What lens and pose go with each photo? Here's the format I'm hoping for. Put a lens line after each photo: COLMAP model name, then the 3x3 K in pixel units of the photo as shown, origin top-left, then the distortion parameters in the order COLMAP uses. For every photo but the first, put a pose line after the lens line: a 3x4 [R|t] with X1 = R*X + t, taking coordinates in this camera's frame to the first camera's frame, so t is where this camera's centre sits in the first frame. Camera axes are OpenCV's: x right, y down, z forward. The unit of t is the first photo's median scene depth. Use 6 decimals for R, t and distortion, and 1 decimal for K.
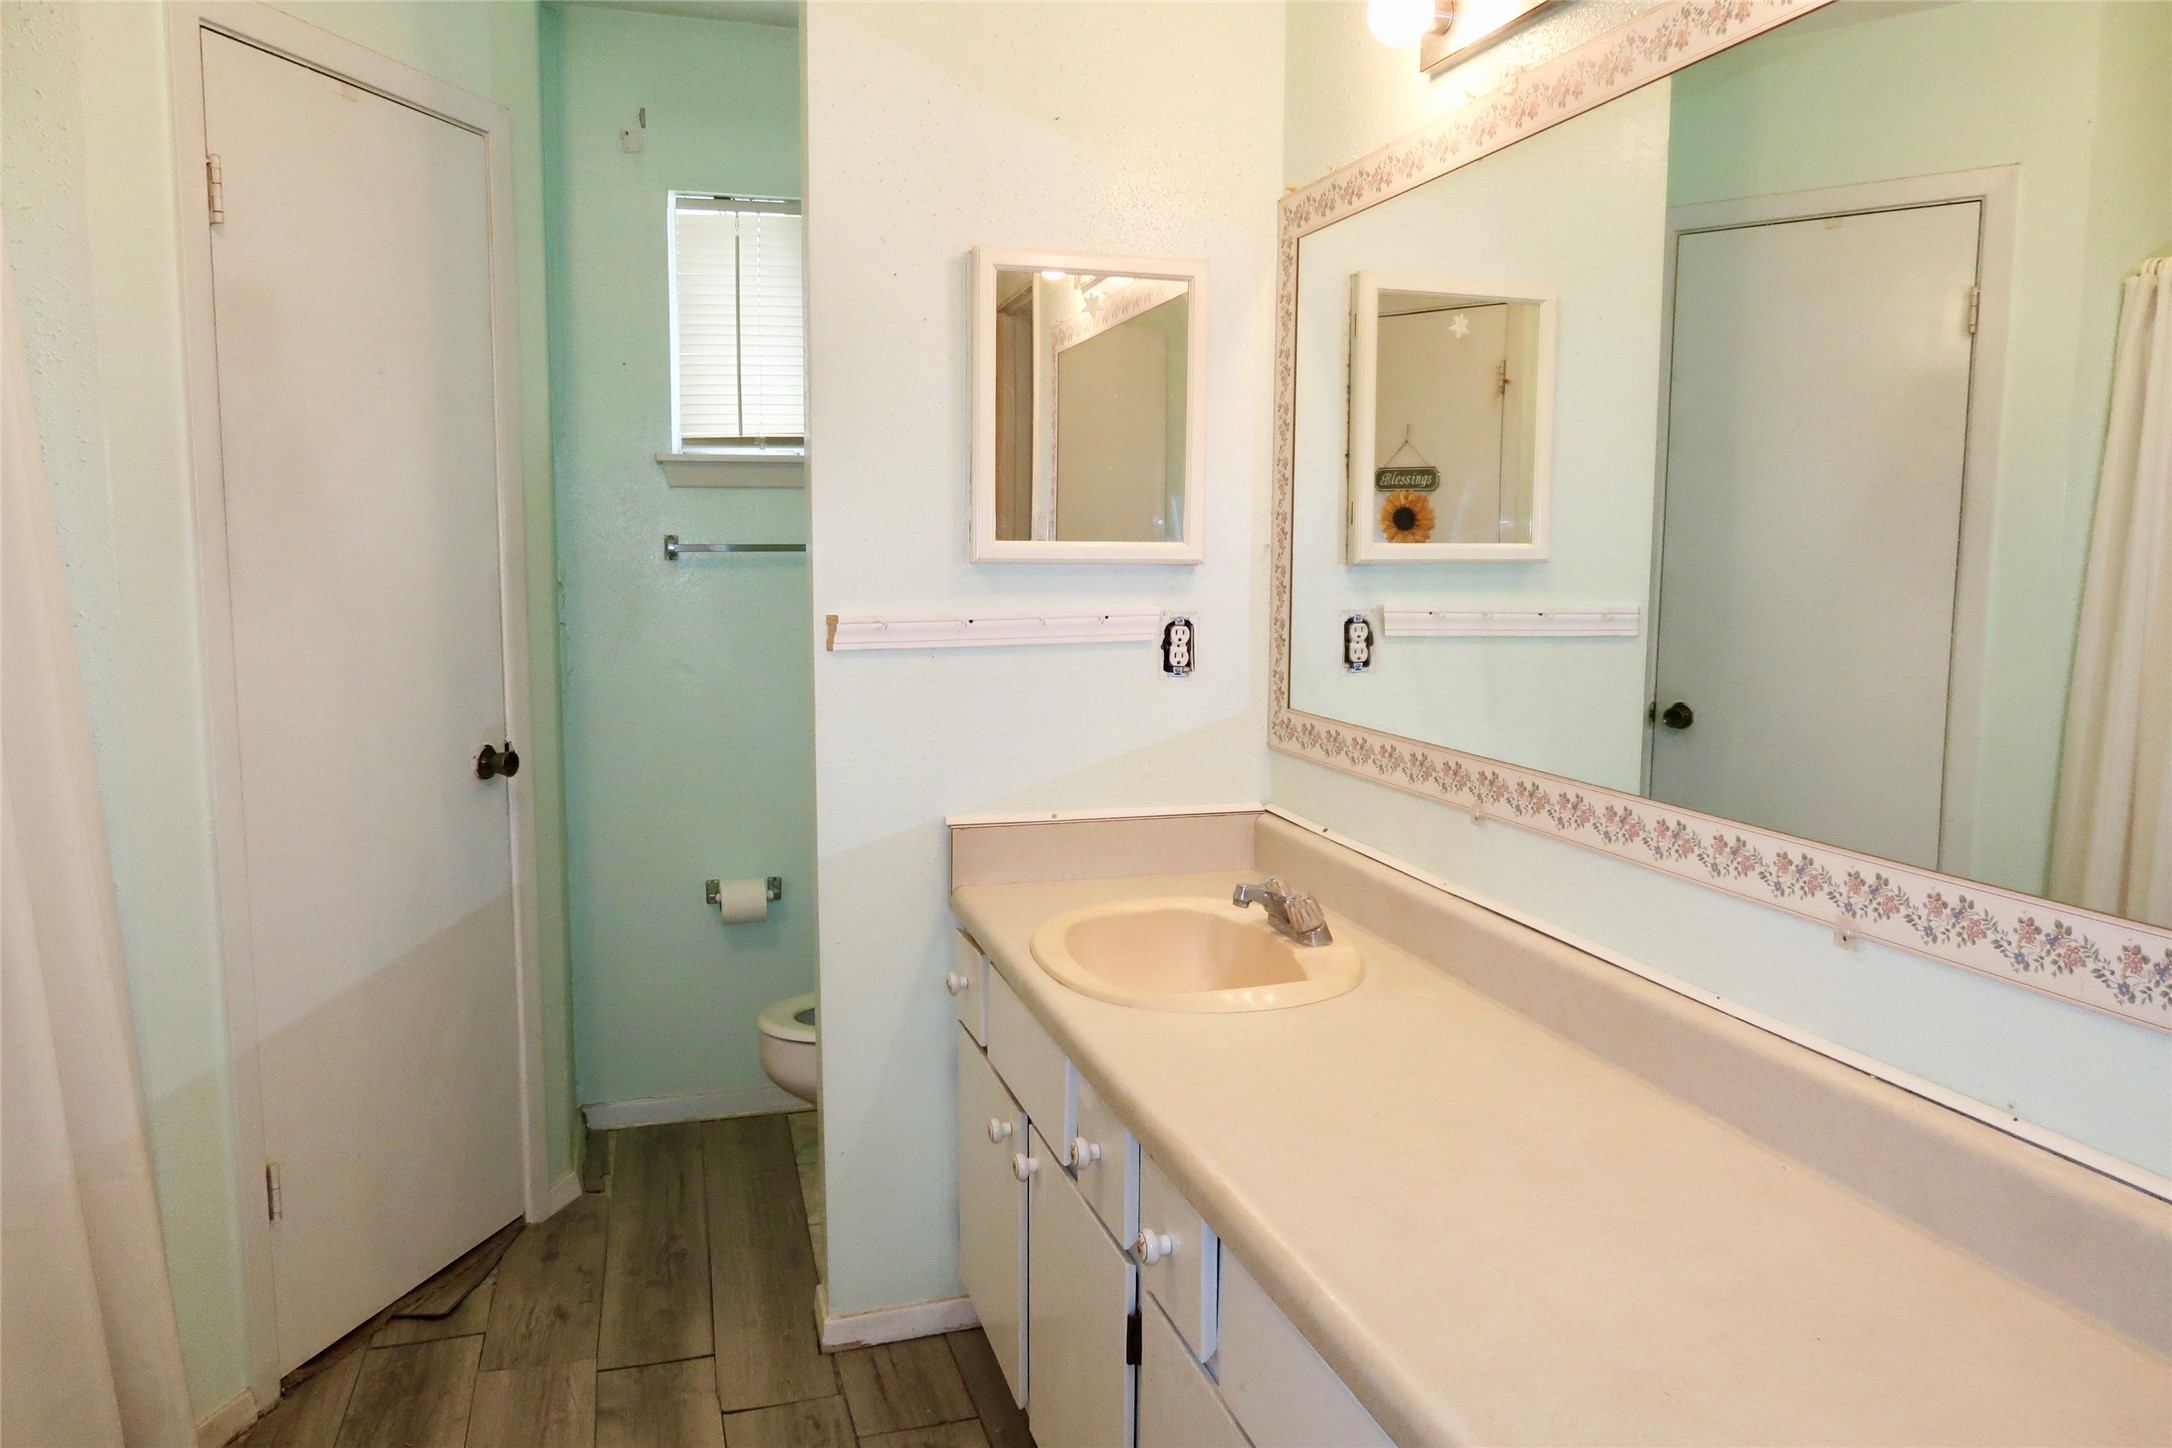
lens RADIAL K [[1519.4, 0, 1085.5], [0, 1519.4, 730.0], [0, 0, 1]] dist [0.004379, -0.002869]
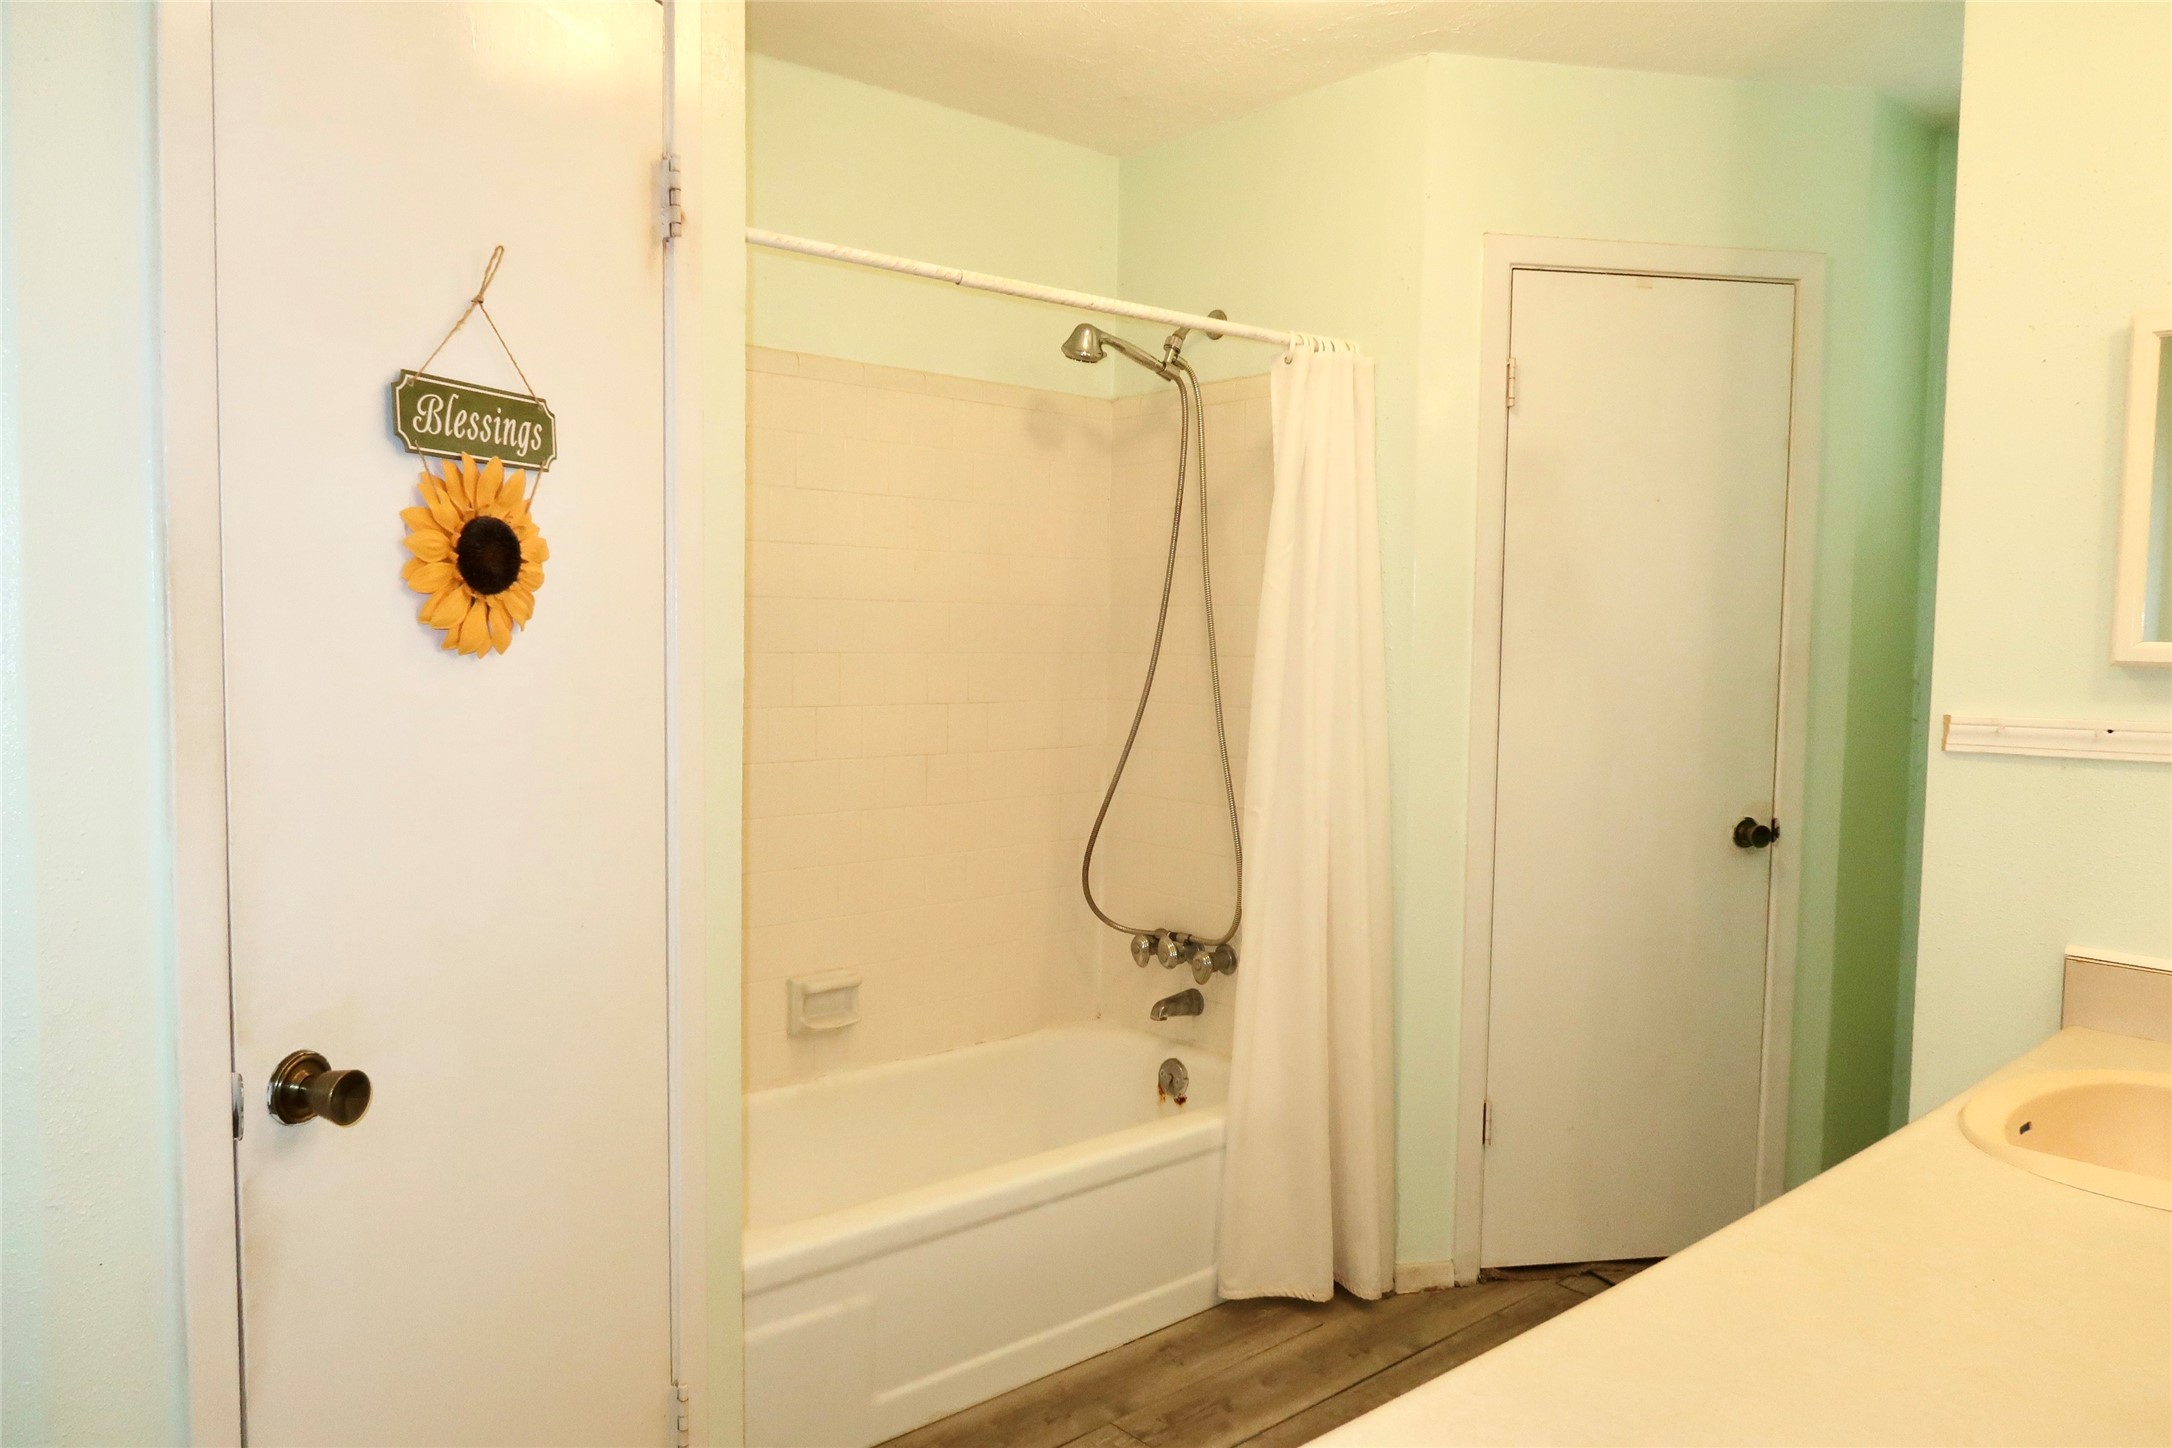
lens RADIAL K [[1519.4, 0, 1085.4], [0, 1519.4, 720.0], [0, 0, 1]] dist [0.004379, -0.002869]
pose [[0.418437, 0.061226, -0.906180, 0.479924], [-0.128284, 0.991707, 0.007768, -0.008321], [0.899140, 0.112998, 0.422821, 0.084757]]
